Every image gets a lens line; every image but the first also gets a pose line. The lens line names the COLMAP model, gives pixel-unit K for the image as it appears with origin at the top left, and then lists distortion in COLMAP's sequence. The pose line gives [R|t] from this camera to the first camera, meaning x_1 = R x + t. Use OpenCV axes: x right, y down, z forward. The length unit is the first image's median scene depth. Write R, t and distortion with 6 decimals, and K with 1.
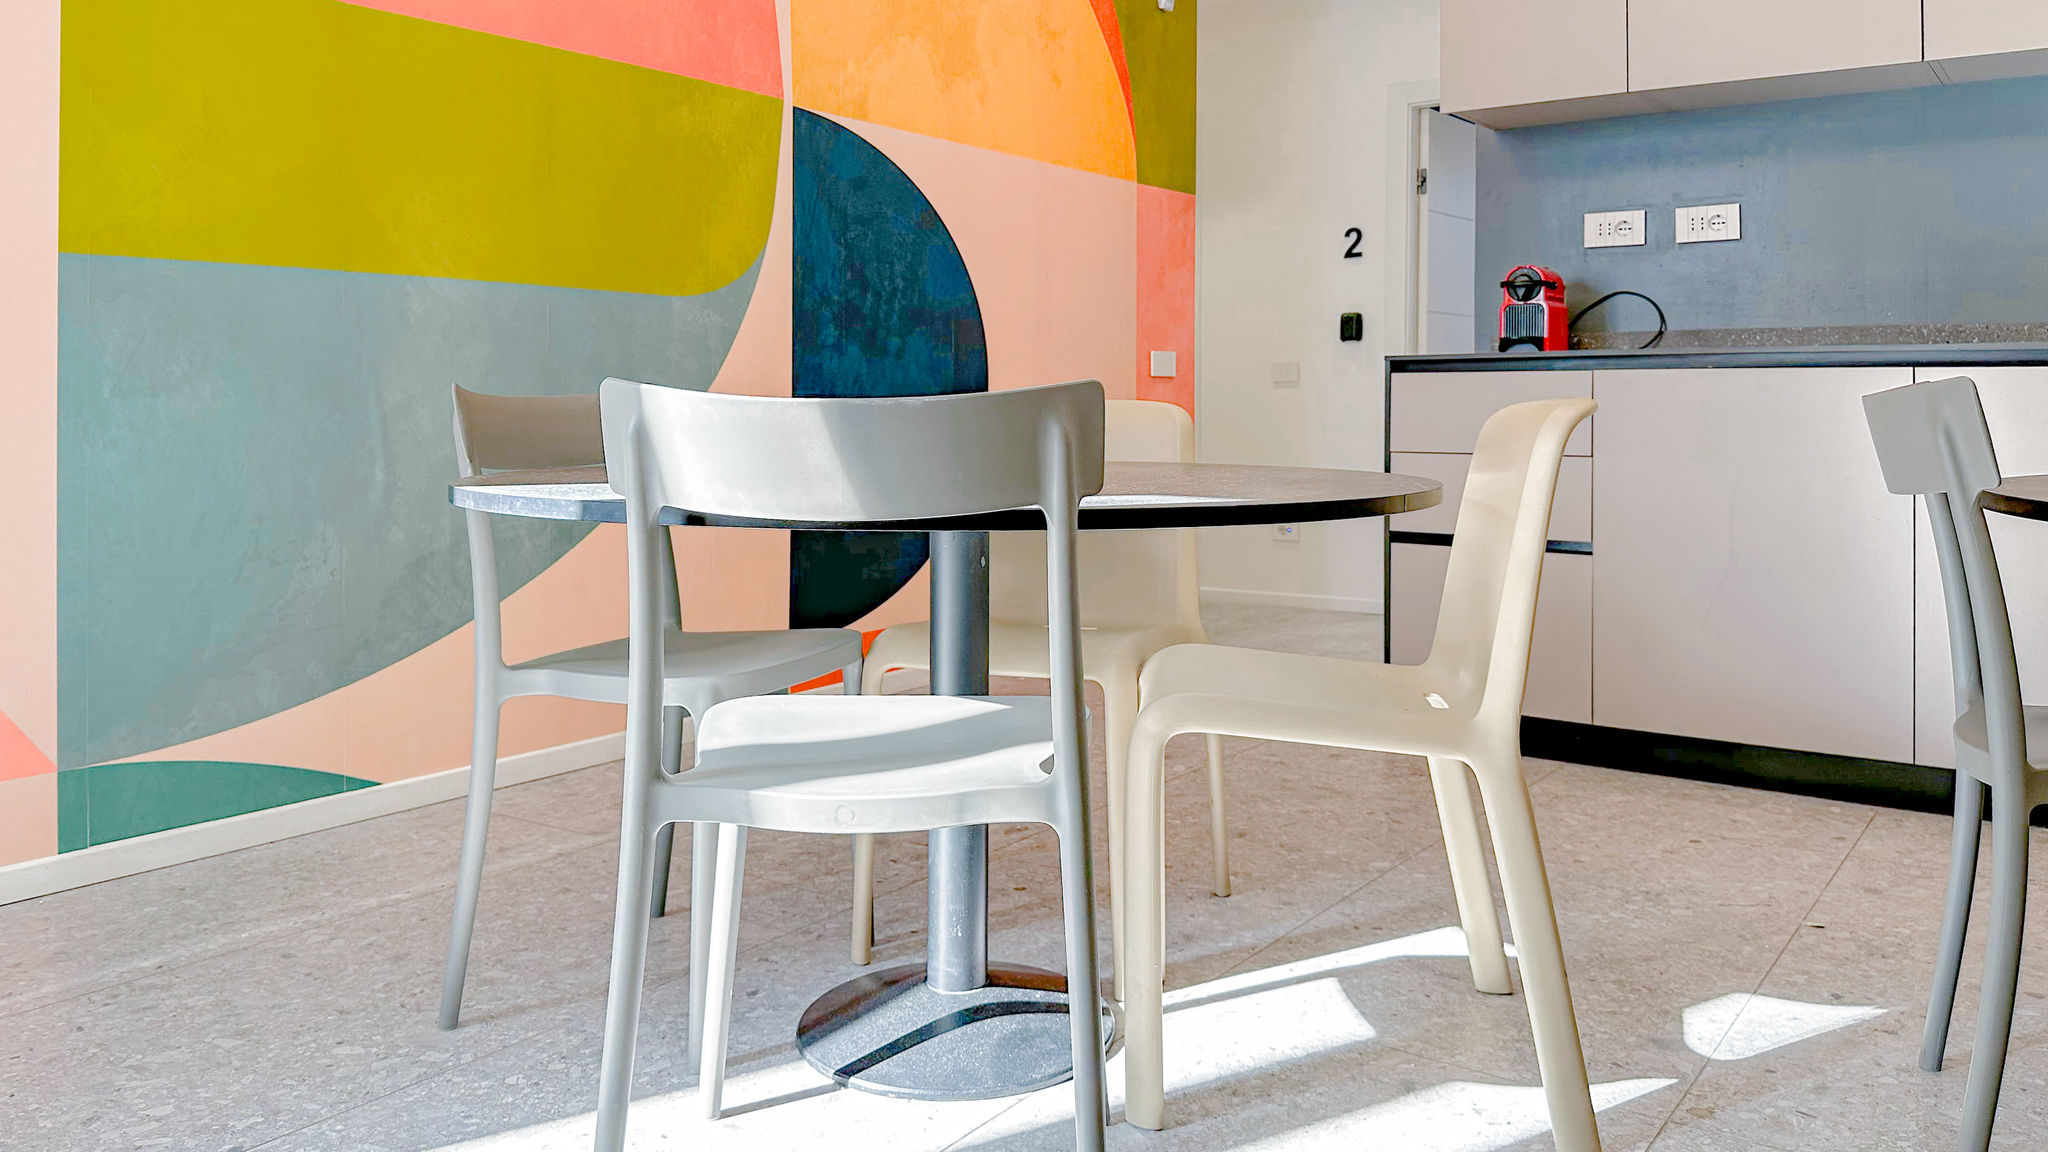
lens RADIAL K [[1451.8, 0, 1028.8], [0, 1451.8, 445.4], [0, 0, 1]] dist [0.075595, -0.117558]
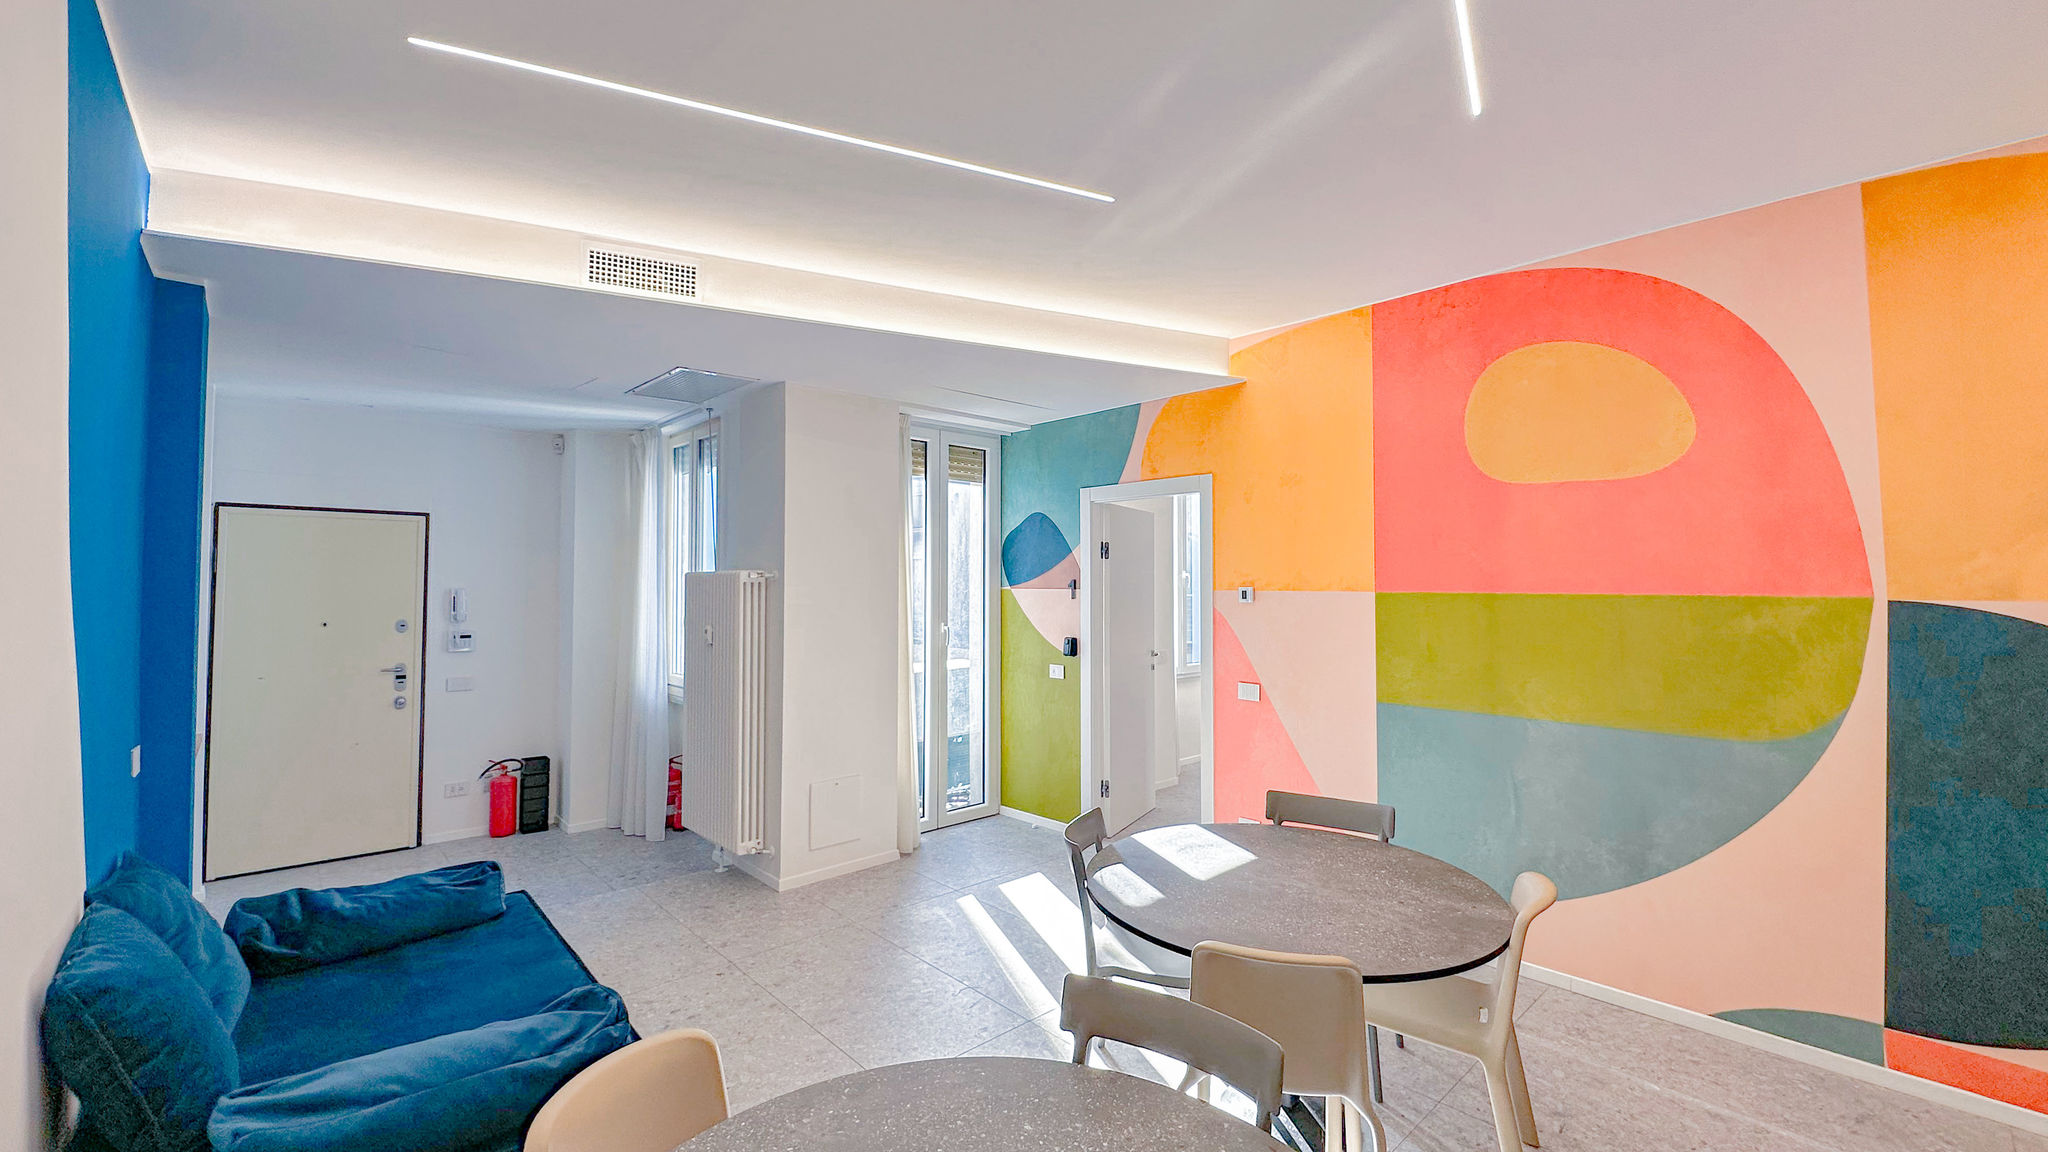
lens RADIAL K [[810.9, 0, 1024.0], [0, 810.9, 576.0], [0, 0, 1]] dist [-0.000230, -0.008130]
pose [[-0.162979, -0.007720, -0.986599, 0.702973], [-0.031045, 0.999514, -0.002693, -0.248771], [0.986141, 0.030190, -0.163140, 0.405380]]
